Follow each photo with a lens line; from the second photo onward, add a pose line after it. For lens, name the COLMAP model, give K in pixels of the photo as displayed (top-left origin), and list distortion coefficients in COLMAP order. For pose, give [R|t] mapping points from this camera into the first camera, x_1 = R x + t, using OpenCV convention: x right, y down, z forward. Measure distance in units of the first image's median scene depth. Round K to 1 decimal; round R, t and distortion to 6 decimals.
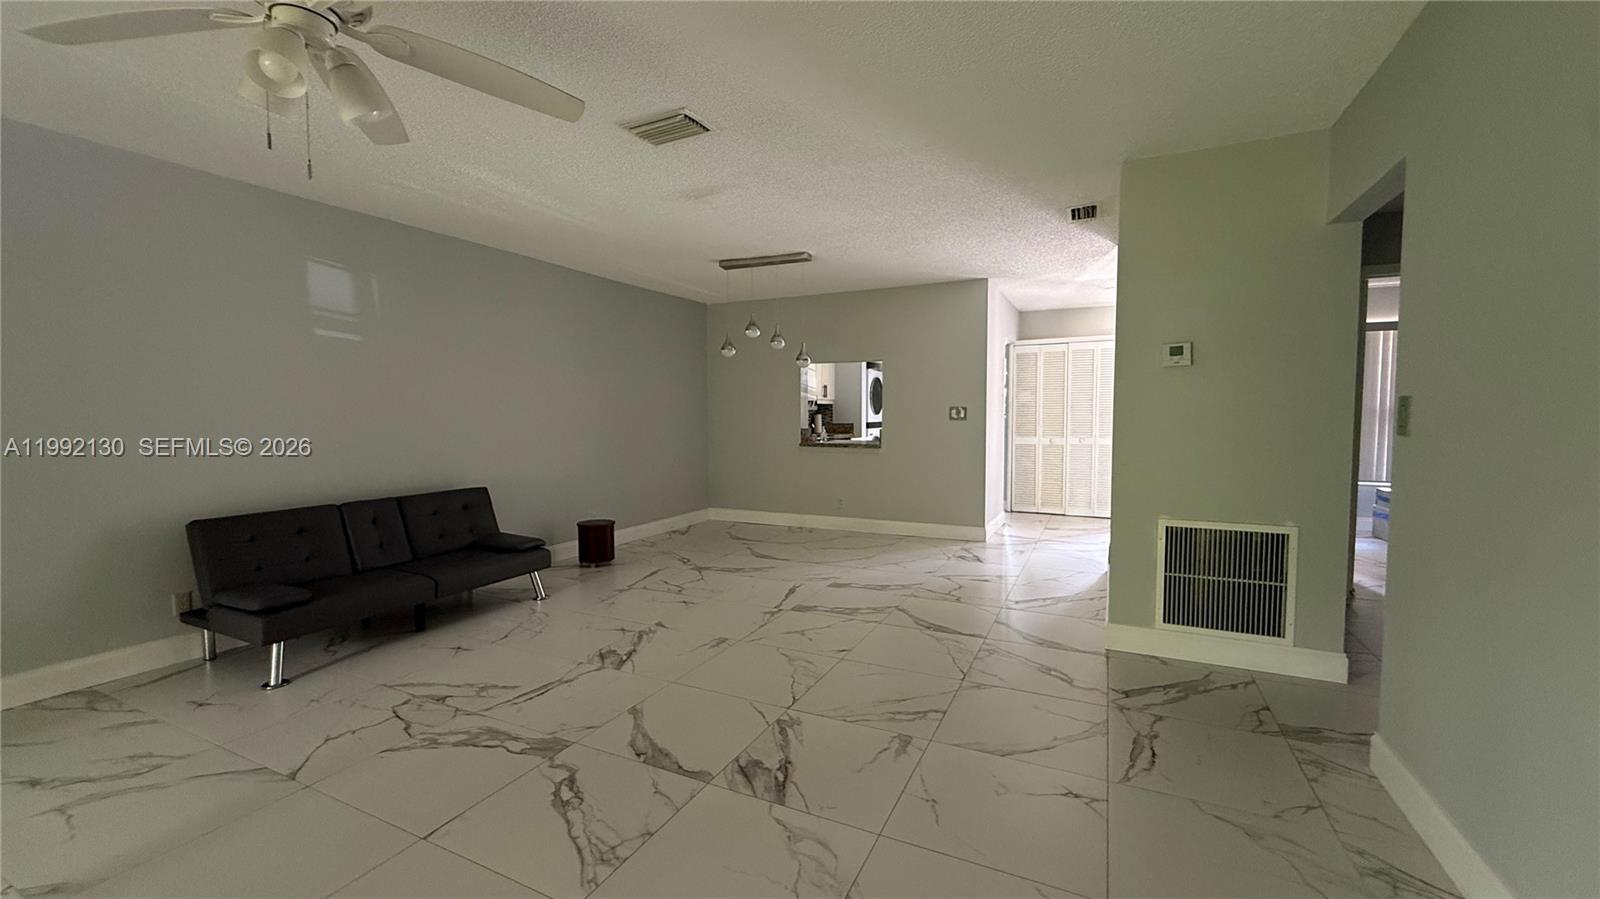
lens RADIAL K [[642.1, 0, 790.4], [0, 642.1, 447.2], [0, 0, 1]] dist [0.014413, -0.000172]
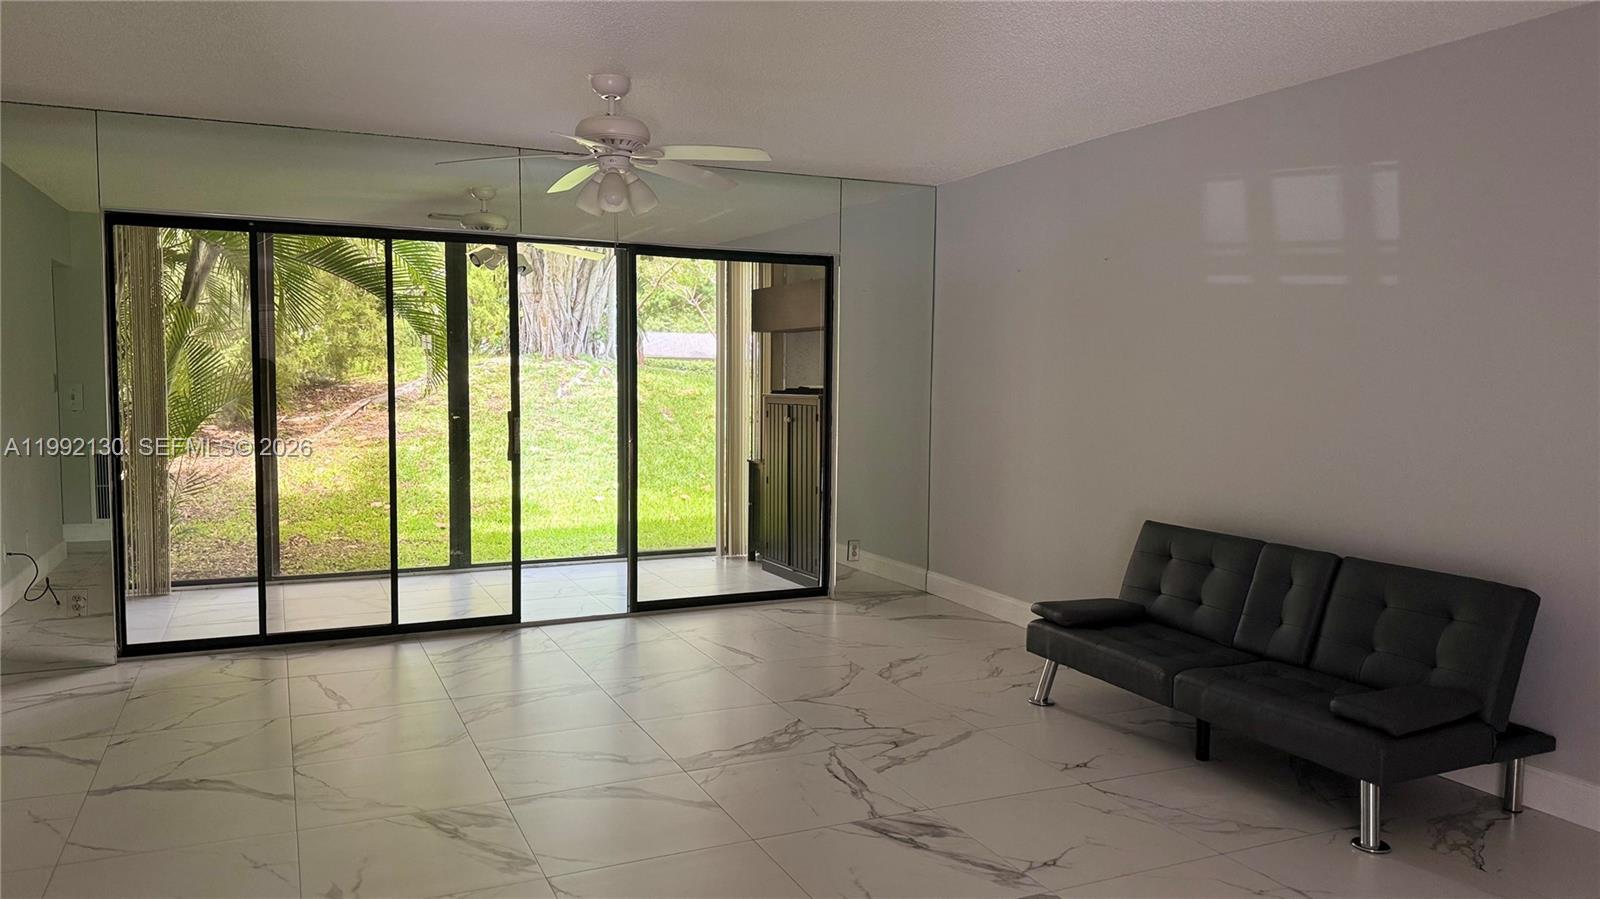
lens RADIAL K [[1119.6, 0, 800.0], [0, 1119.6, 449.5], [0, 0, 1]] dist [0.105233, -0.134203]
pose [[-0.627356, 0.051404, -0.777035, 0.537842], [-0.047669, 0.993413, 0.104205, -0.114364], [0.777273, 0.102414, -0.620773, 1.431142]]
